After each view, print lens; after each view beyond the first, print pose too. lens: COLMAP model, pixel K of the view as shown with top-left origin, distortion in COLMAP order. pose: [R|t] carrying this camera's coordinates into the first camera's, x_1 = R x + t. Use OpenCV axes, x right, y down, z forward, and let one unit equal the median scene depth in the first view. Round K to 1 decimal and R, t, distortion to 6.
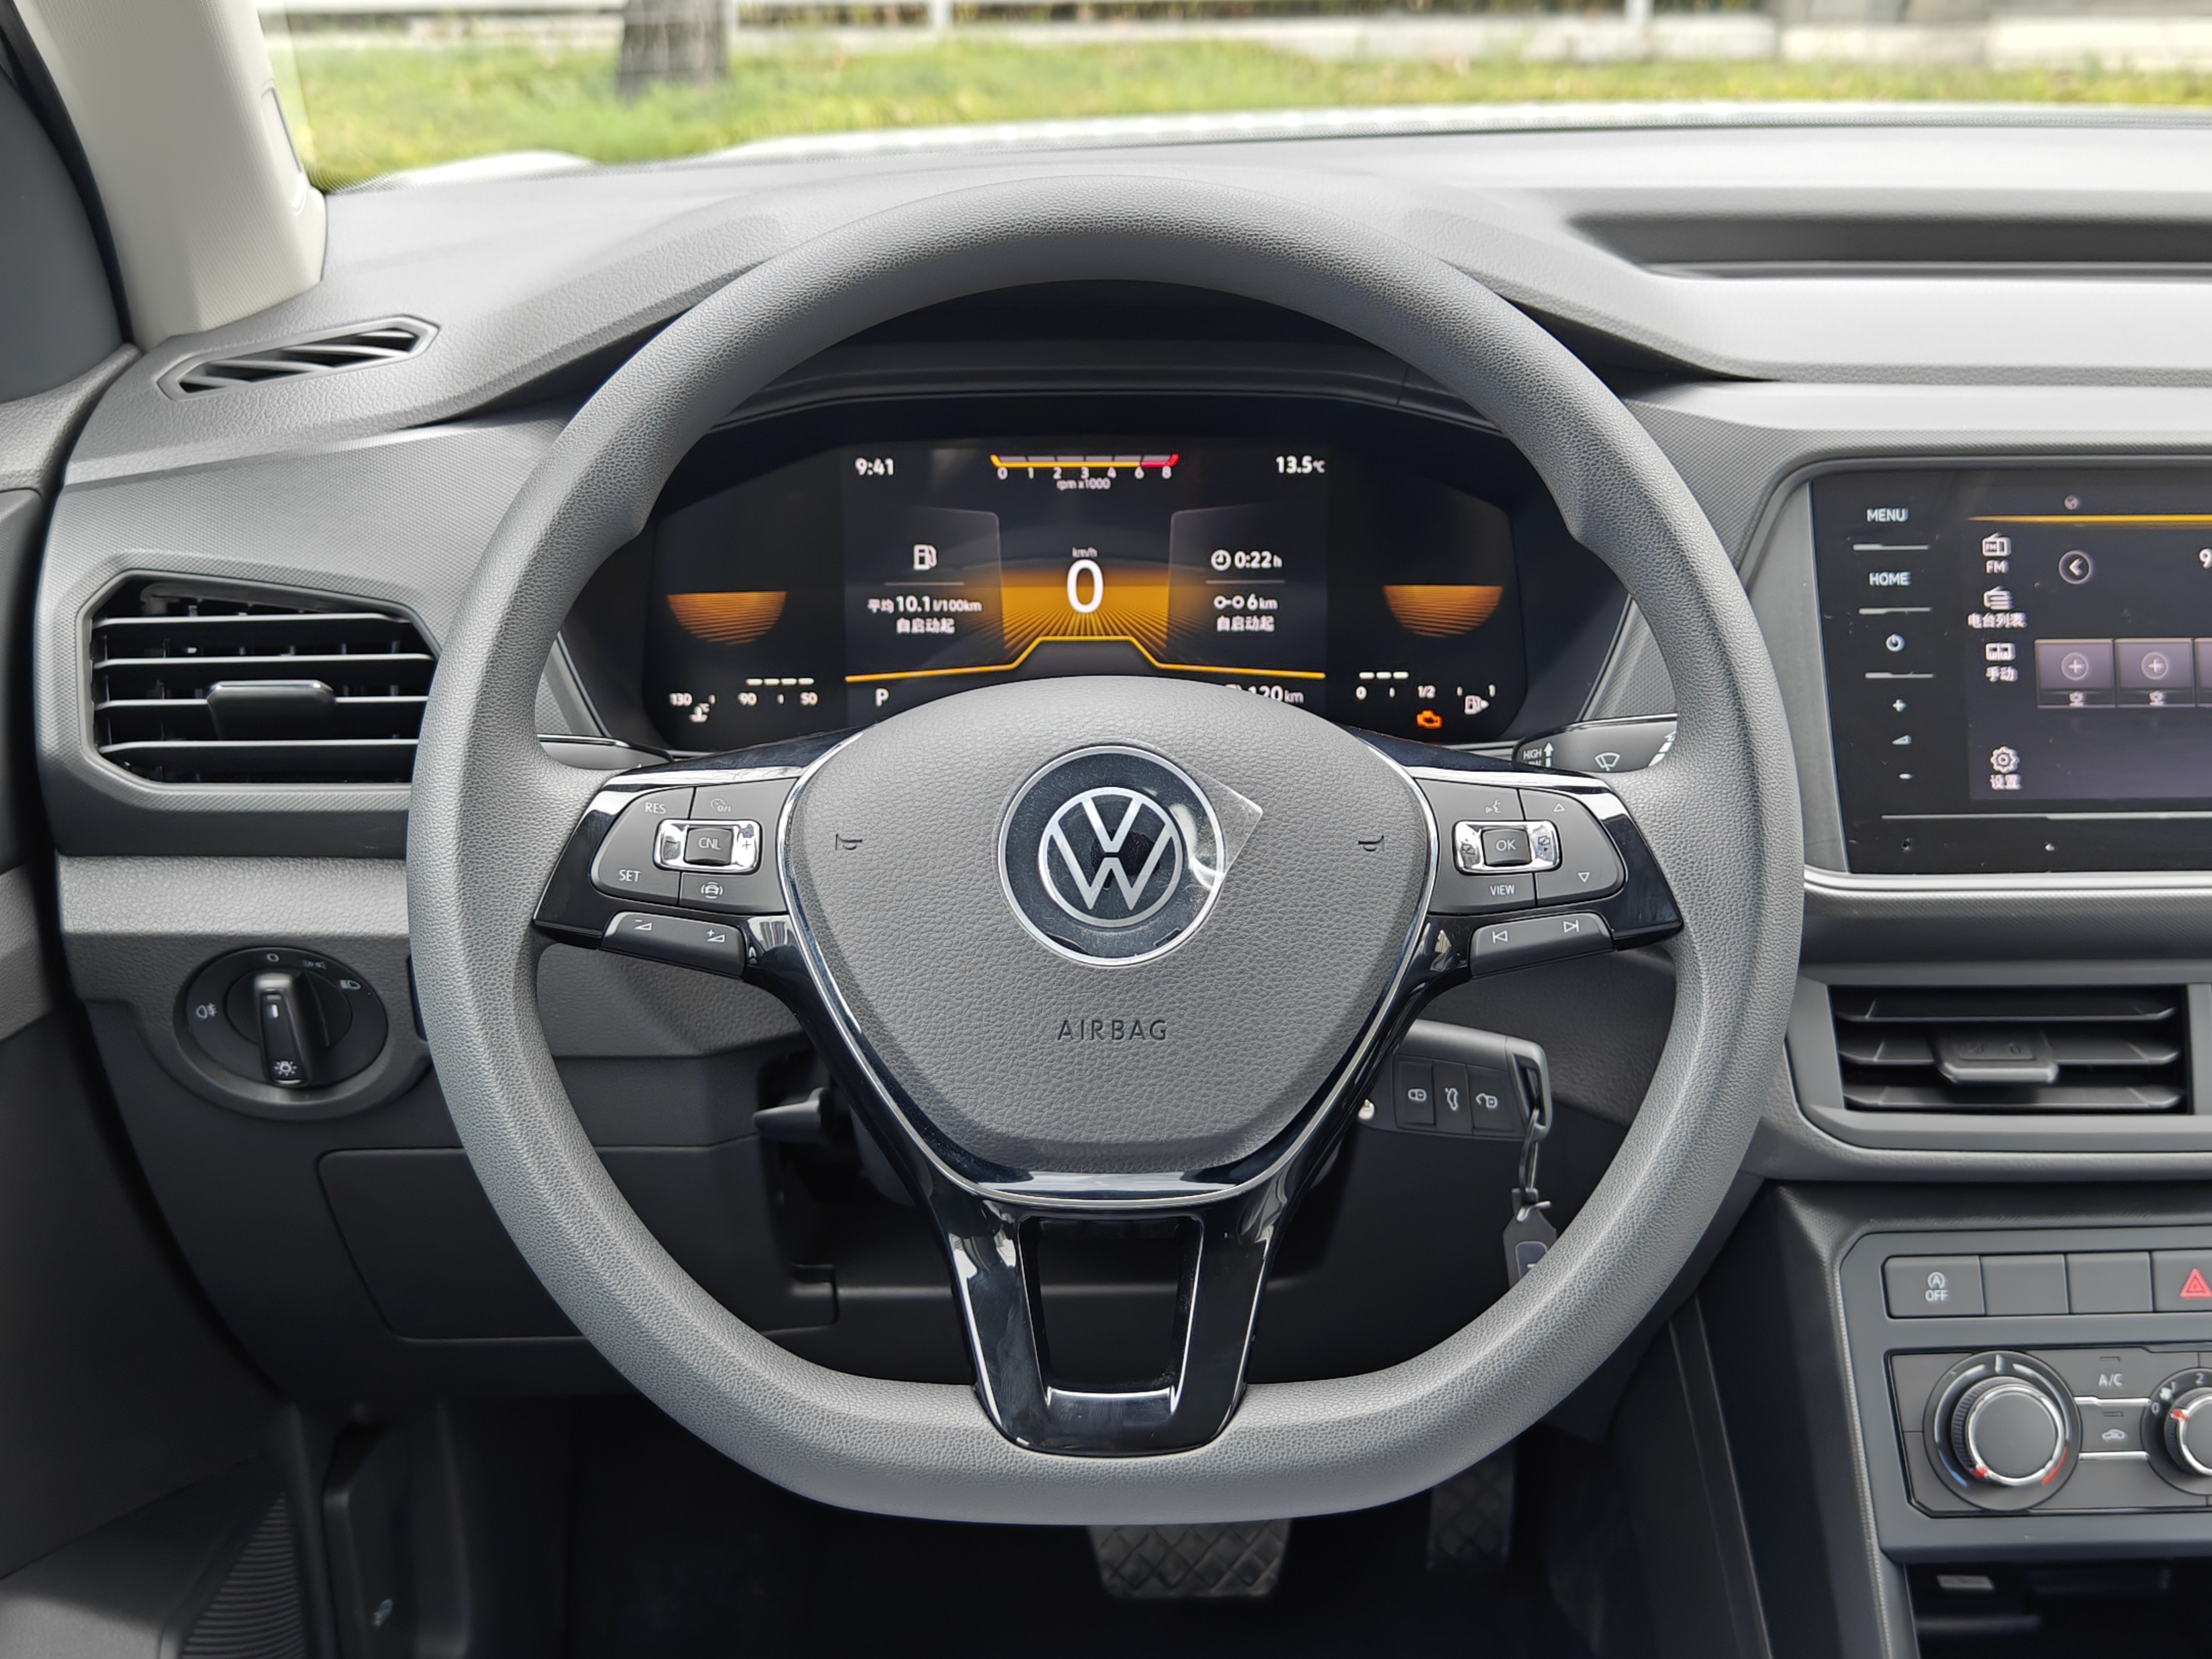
lens RADIAL K [[2815.5, 0, 1106.0], [0, 2815.5, 829.5], [0, 0, 1]] dist [0.117964, -0.477888]
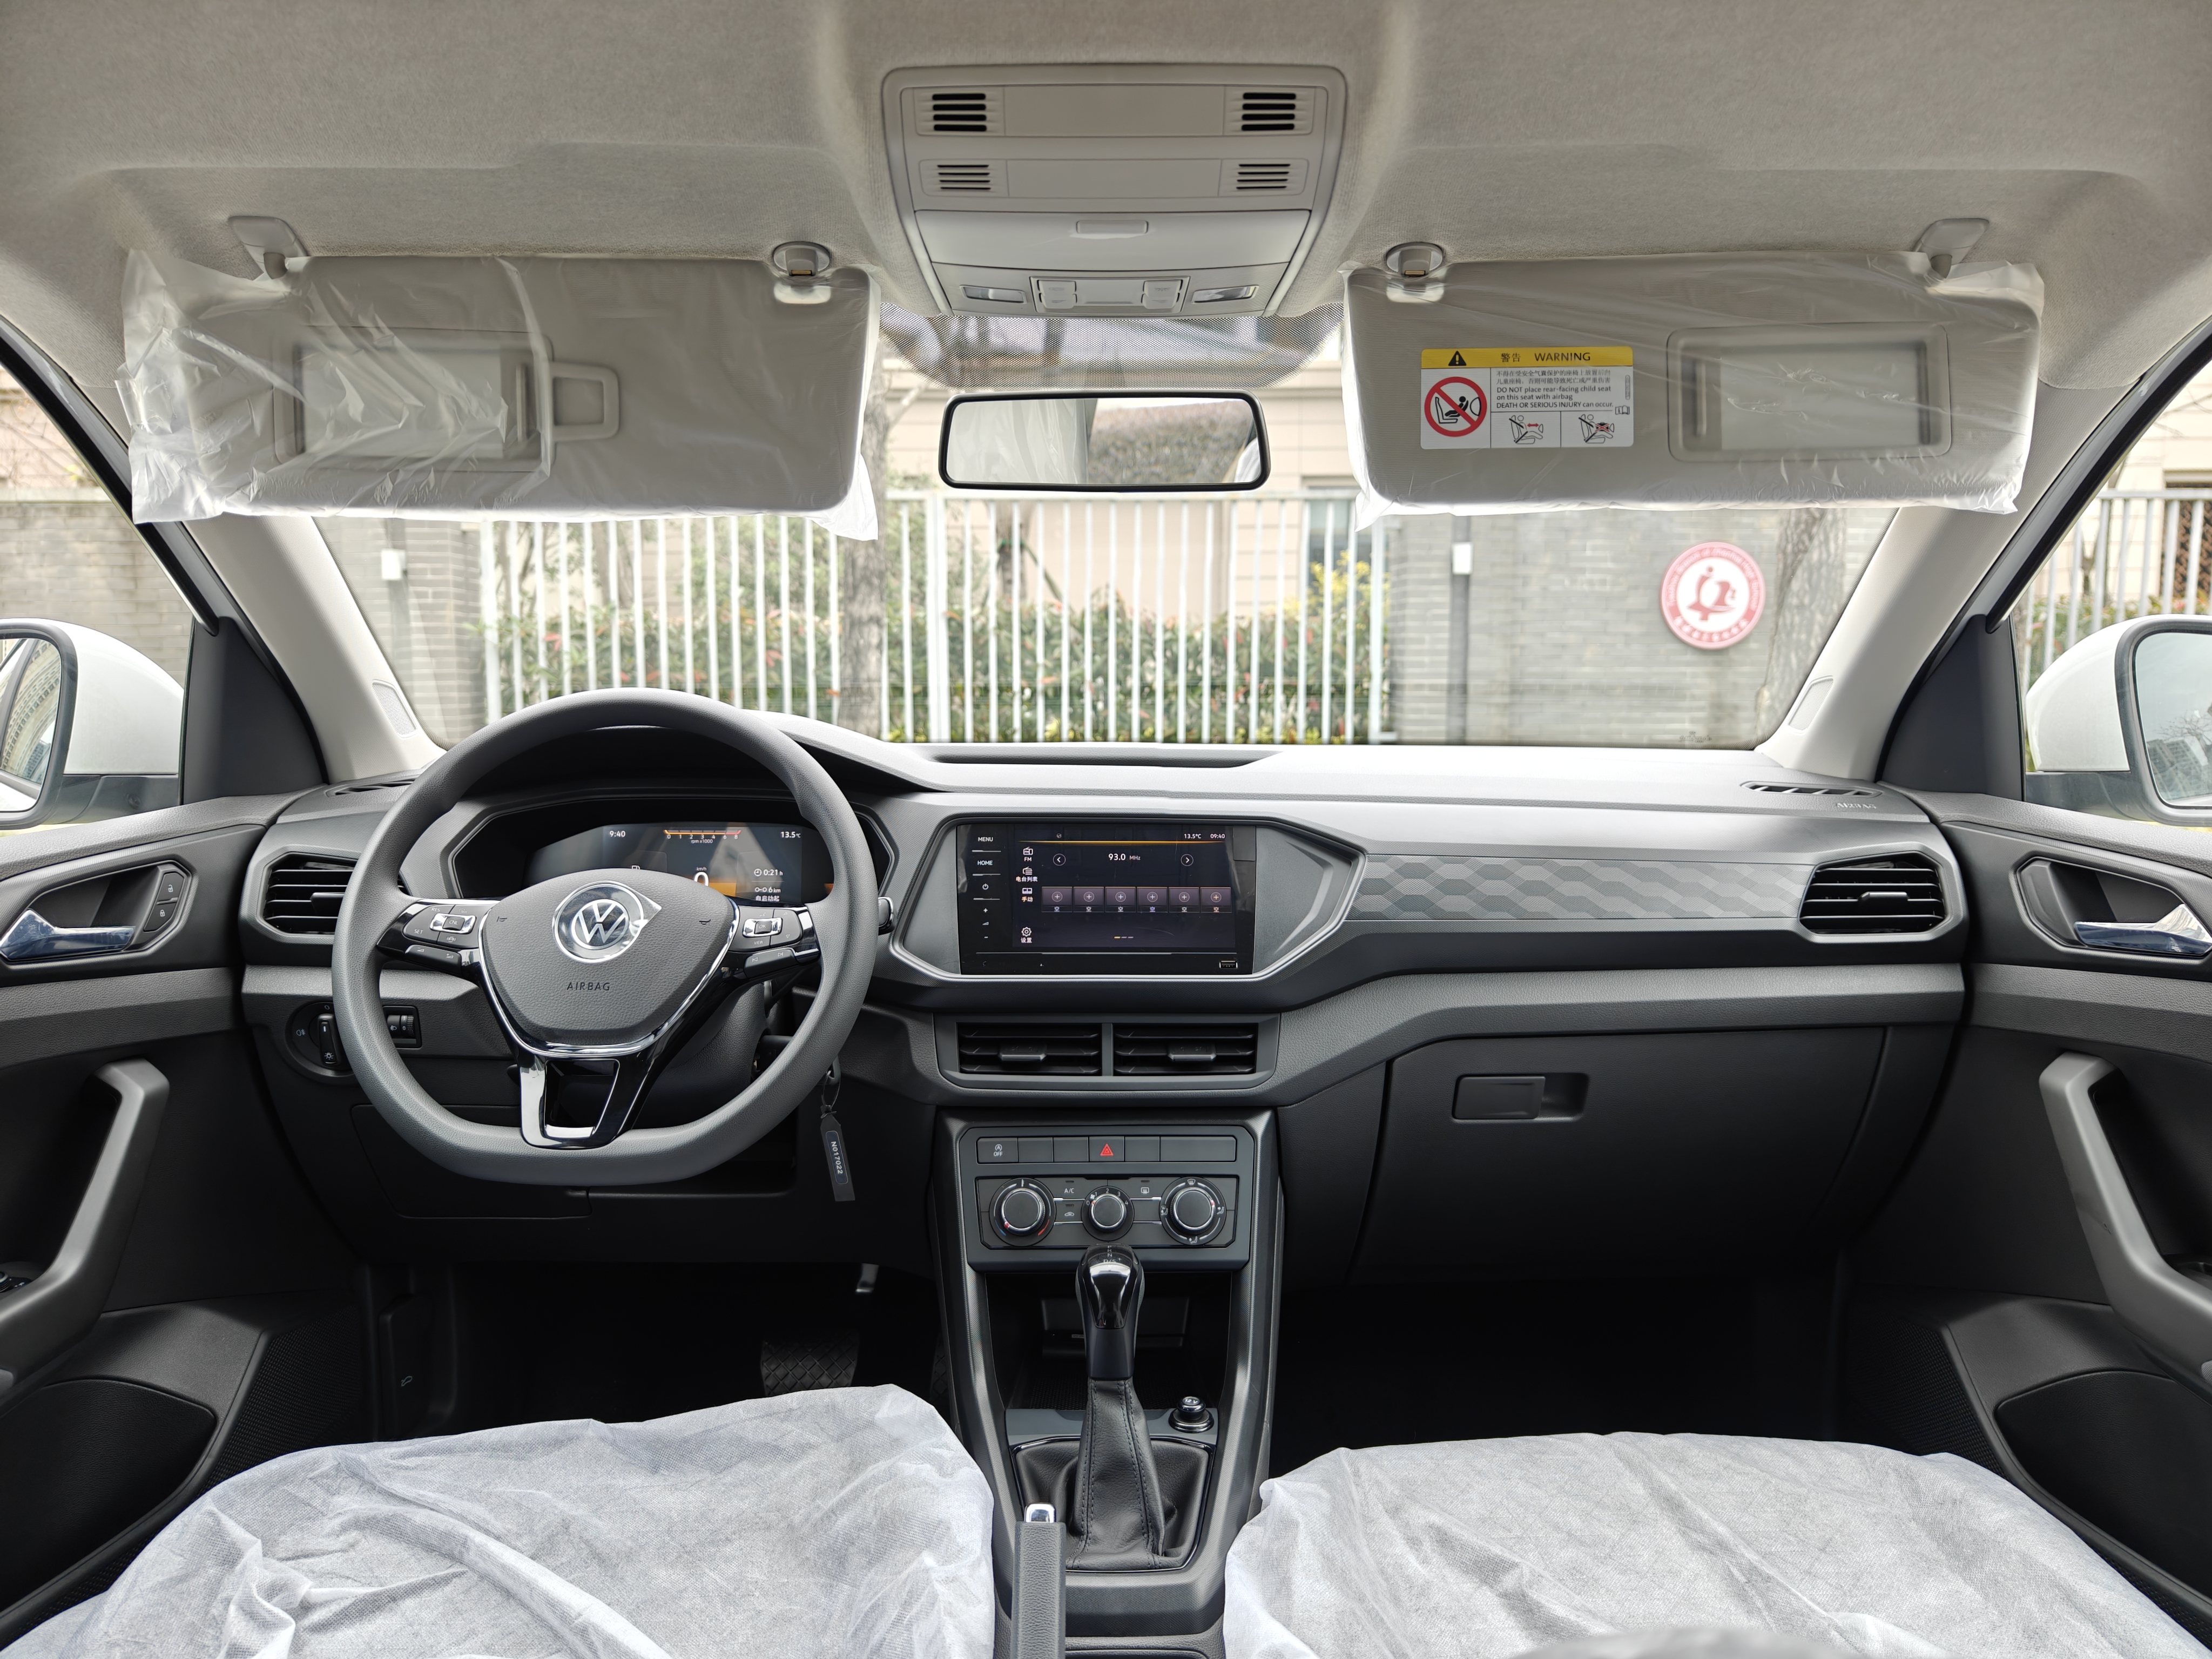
lens RADIAL K [[1486.5, 0, 1094.1], [0, 1486.5, 823.4], [0, 0, 1]] dist [0.022927, -0.019132]
pose [[0.999831, 0.007574, -0.016729, 0.395973], [-0.011854, 0.961954, -0.272956, 0.239227], [0.014026, 0.273108, 0.961881, -0.288450]]
